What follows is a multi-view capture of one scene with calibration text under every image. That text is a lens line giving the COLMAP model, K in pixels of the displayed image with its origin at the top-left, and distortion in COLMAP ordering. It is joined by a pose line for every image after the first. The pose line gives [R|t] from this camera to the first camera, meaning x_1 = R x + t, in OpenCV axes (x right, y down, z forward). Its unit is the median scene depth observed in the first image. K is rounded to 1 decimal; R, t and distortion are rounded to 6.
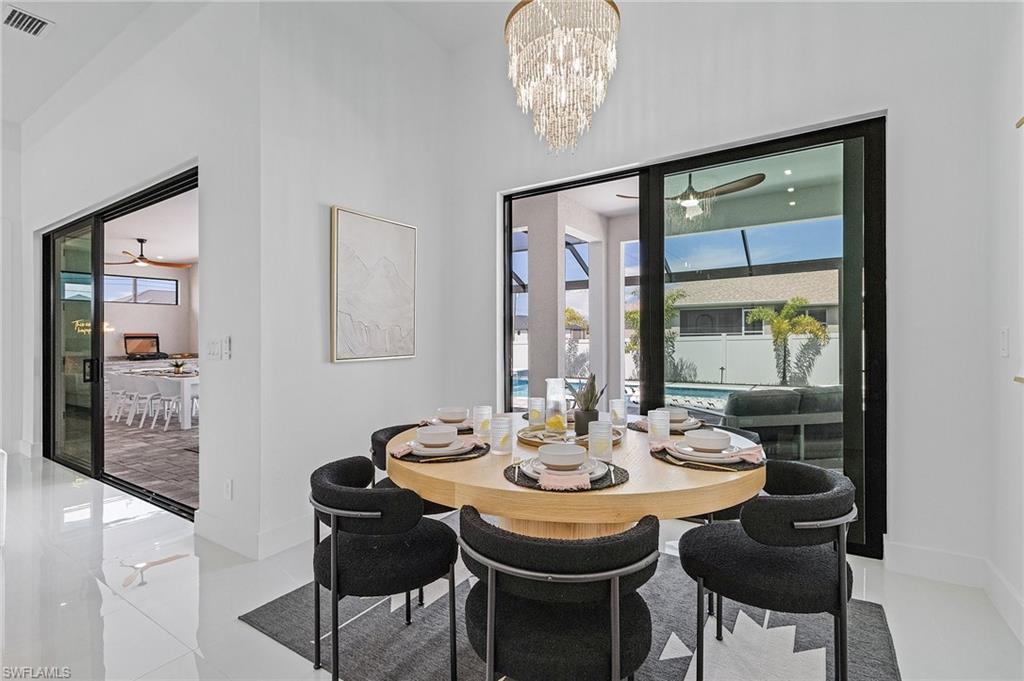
lens RADIAL K [[474.9, 0, 513.2], [0, 474.9, 325.8], [0, 0, 1]] dist [-0.001117, -0.000295]
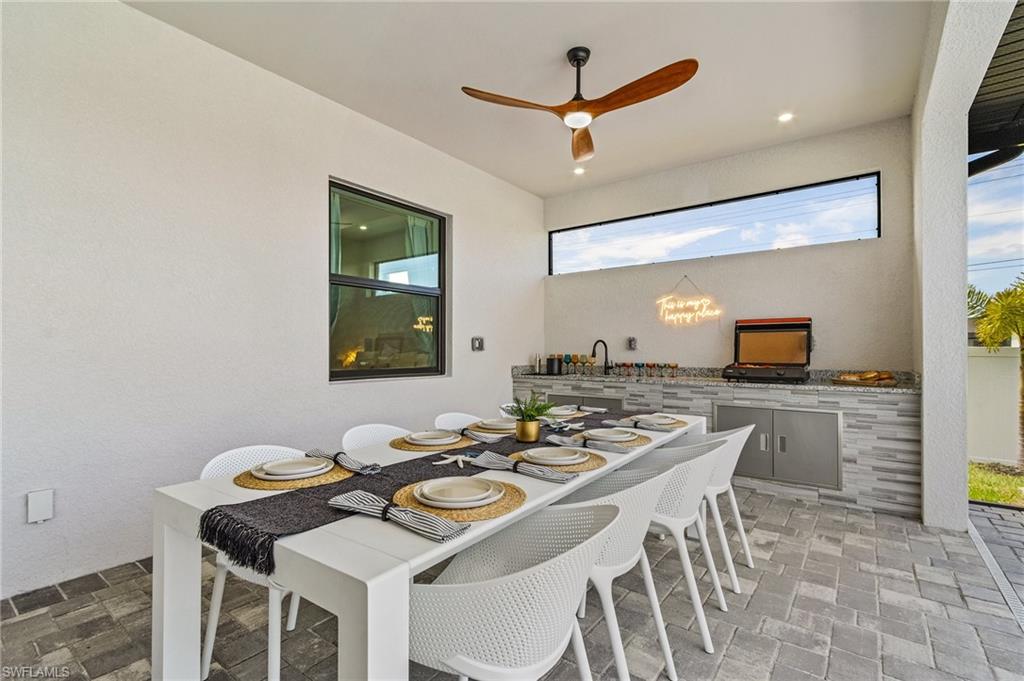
lens RADIAL K [[474.9, 0, 506.3], [0, 474.9, 344.9], [0, 0, 1]] dist [-0.001117, -0.000295]
pose [[-0.079535, 0.004107, -0.996824, -0.327187], [0.021105, 0.999774, 0.002435, 0.033022], [0.996609, -0.020845, -0.079603, 0.773600]]
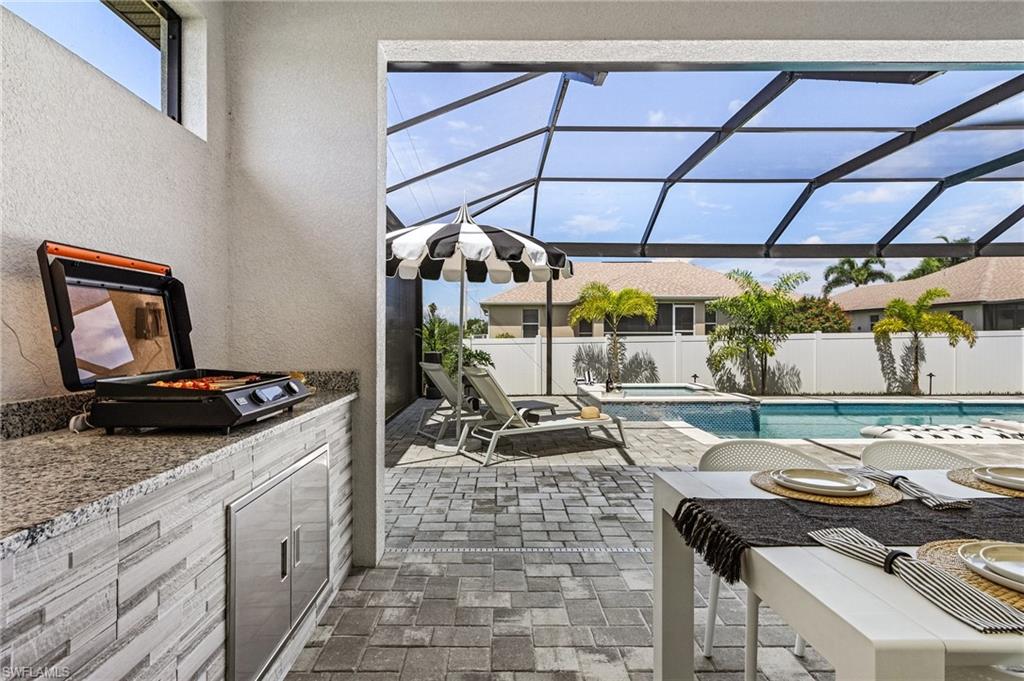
lens RADIAL K [[564.6, 0, 505.1], [0, 564.6, 341.2], [0, 0, 1]] dist [-0.005576, -0.000218]
pose [[0.837478, 0.006396, 0.546434, -0.756472], [-0.021125, 0.999563, 0.020676, 0.038054], [-0.546063, -0.028859, 0.837247, 0.753042]]
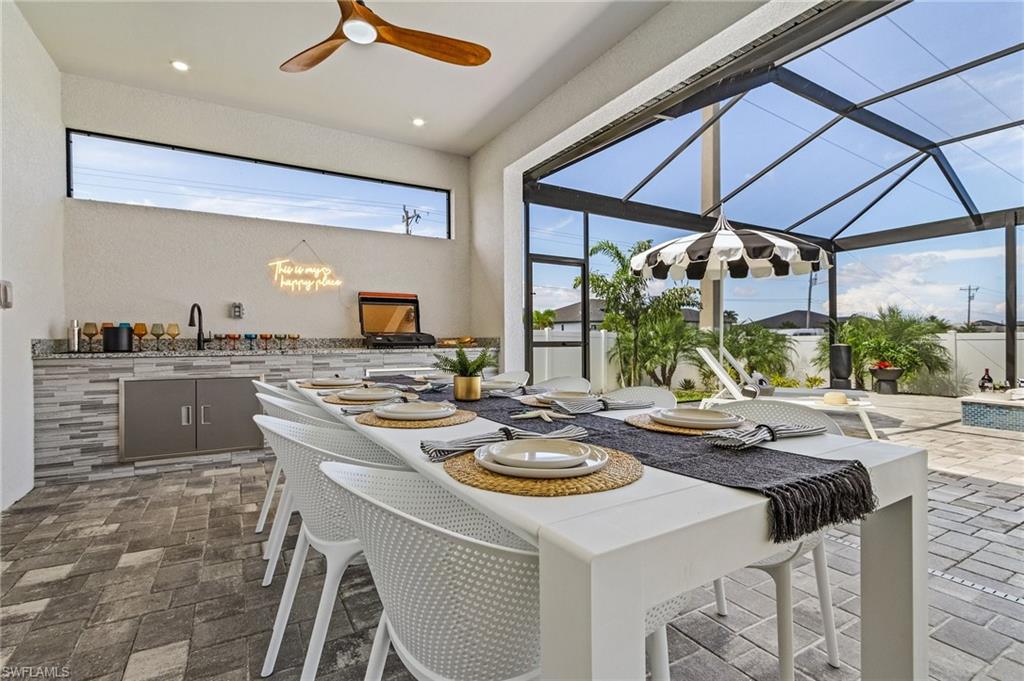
lens RADIAL K [[474.9, 0, 509.1], [0, 474.9, 337.8], [0, 0, 1]] dist [-0.001117, -0.000295]
pose [[0.889981, 0.015611, -0.455730, -0.441711], [-0.004404, 0.999661, 0.025642, 0.047564], [0.455976, -0.020814, 0.889748, 0.608025]]
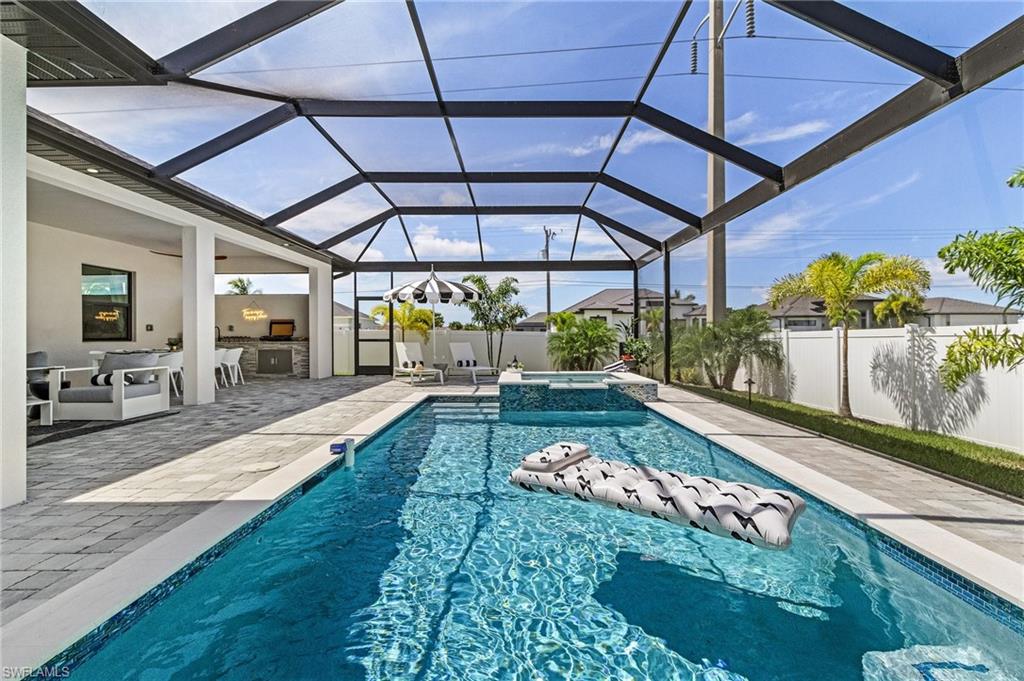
lens RADIAL K [[474.9, 0, 513.4], [0, 474.9, 349.8], [0, 0, 1]] dist [-0.001117, -0.000295]
pose [[0.530209, 0.038112, -0.847010, 0.538879], [0.011370, 0.998580, 0.052049, 0.035990], [0.847791, -0.037228, 0.529023, 0.834129]]
